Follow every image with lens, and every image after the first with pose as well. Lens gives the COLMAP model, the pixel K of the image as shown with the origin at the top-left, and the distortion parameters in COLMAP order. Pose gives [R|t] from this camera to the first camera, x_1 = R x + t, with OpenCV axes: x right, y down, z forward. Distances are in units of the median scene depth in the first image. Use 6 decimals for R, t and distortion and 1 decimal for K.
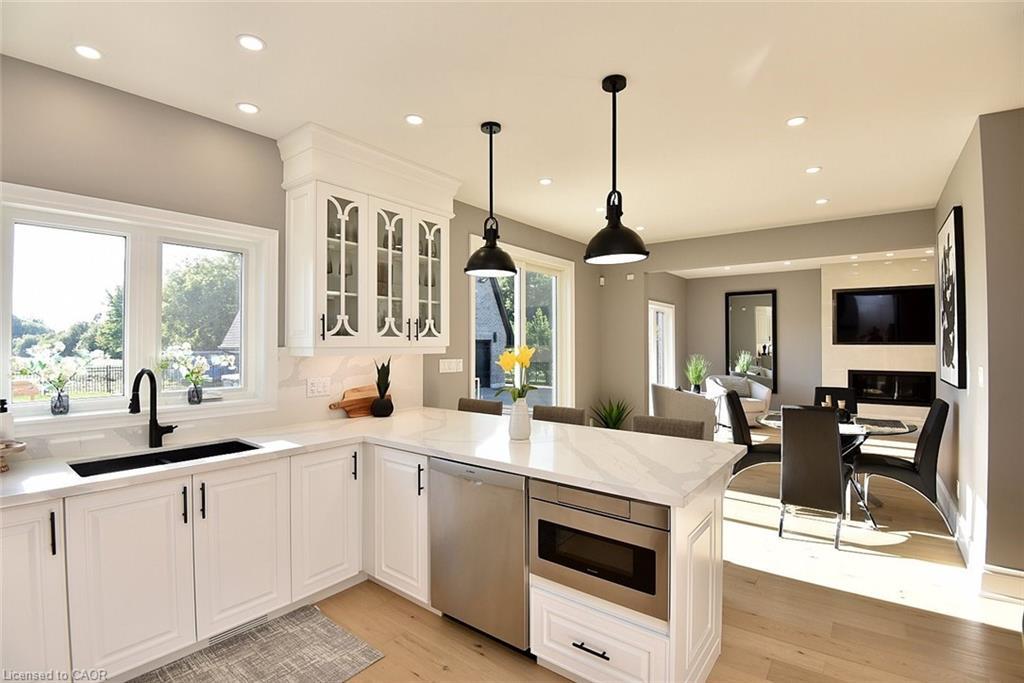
lens RADIAL K [[475.9, 0, 514.5], [0, 475.9, 338.3], [0, 0, 1]] dist [-0.020569, -0.000377]
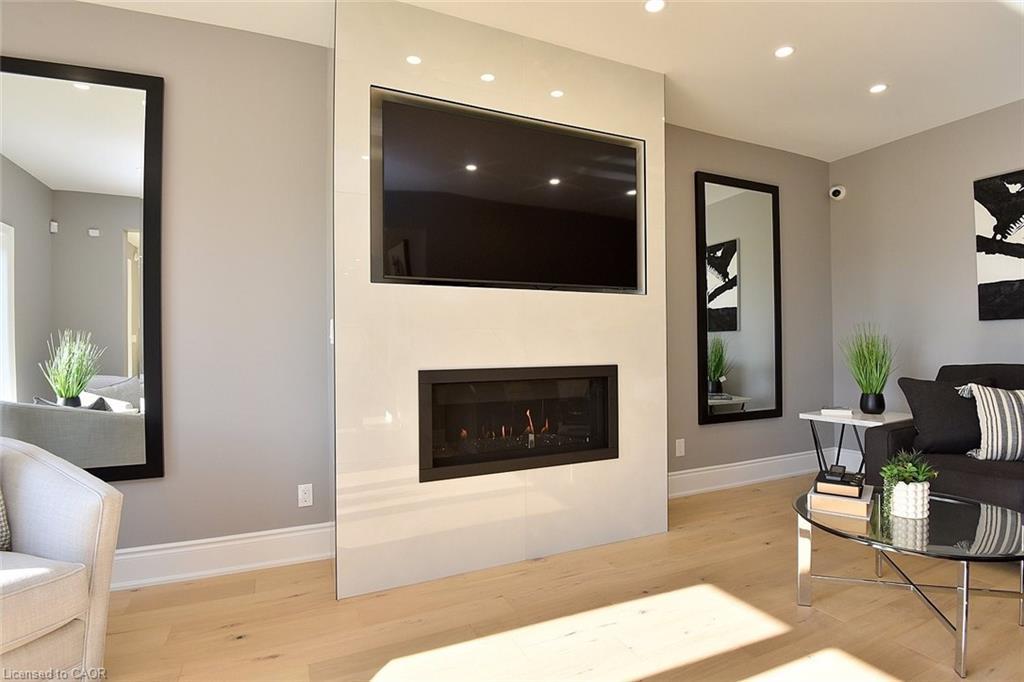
lens RADIAL K [[516.5, 0, 511.5], [0, 516.5, 343.4], [0, 0, 1]] dist [-0.020967, -0.019168]
pose [[0.483314, -0.004718, 0.875434, 0.453248], [0.004964, 0.999984, 0.002649, 0.048662], [-0.875433, 0.003065, 0.483330, 0.785295]]
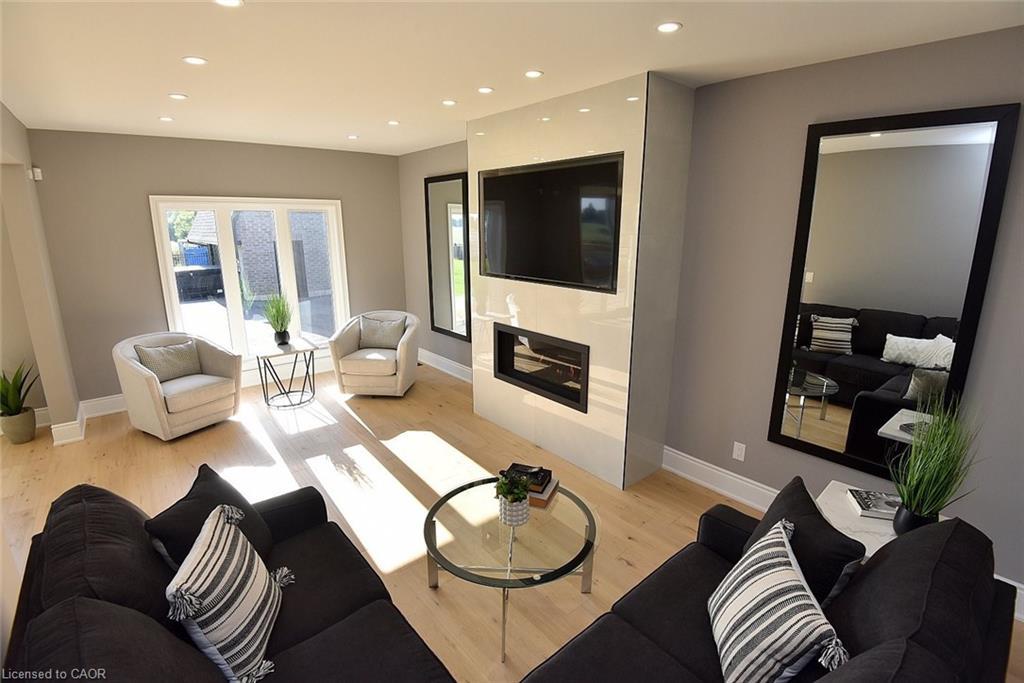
lens RADIAL K [[475.9, 0, 514.5], [0, 475.9, 338.3], [0, 0, 1]] dist [-0.020569, -0.000377]
pose [[0.970835, 0.051503, -0.234151, 0.845883], [0.007796, 0.969356, 0.245538, -0.049129], [0.239622, -0.240203, 0.940683, 0.472416]]
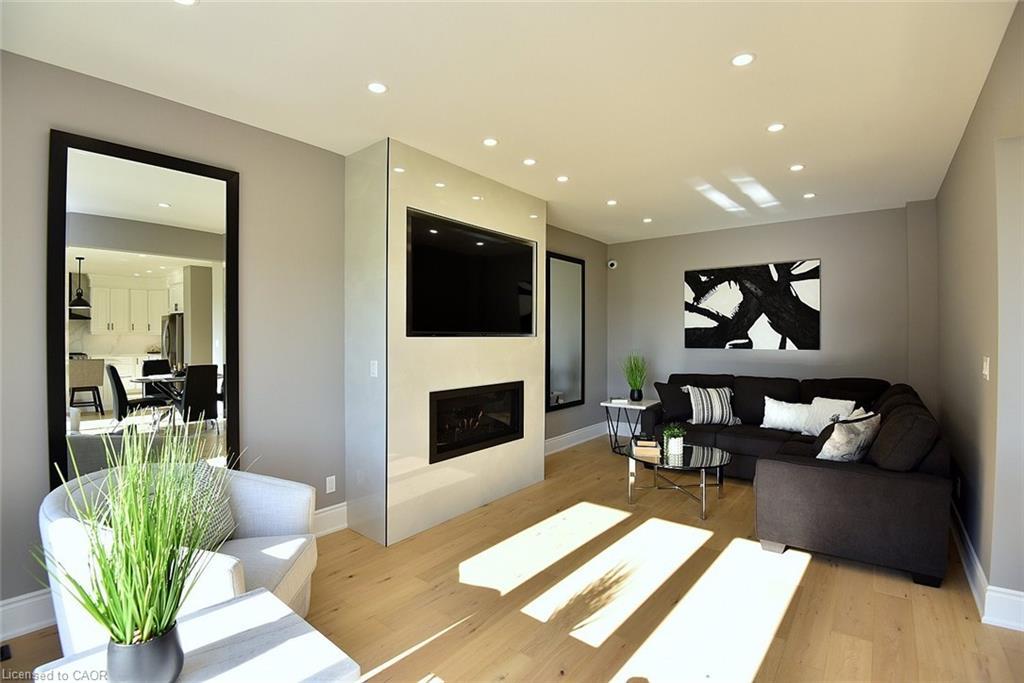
lens RADIAL K [[475.9, 0, 514.5], [0, 475.9, 338.3], [0, 0, 1]] dist [-0.020569, -0.000377]
pose [[0.030452, -0.010922, 0.999477, 0.258255], [-0.009411, 0.999893, 0.011213, 0.009590], [-0.999492, -0.009748, 0.030346, 0.891240]]
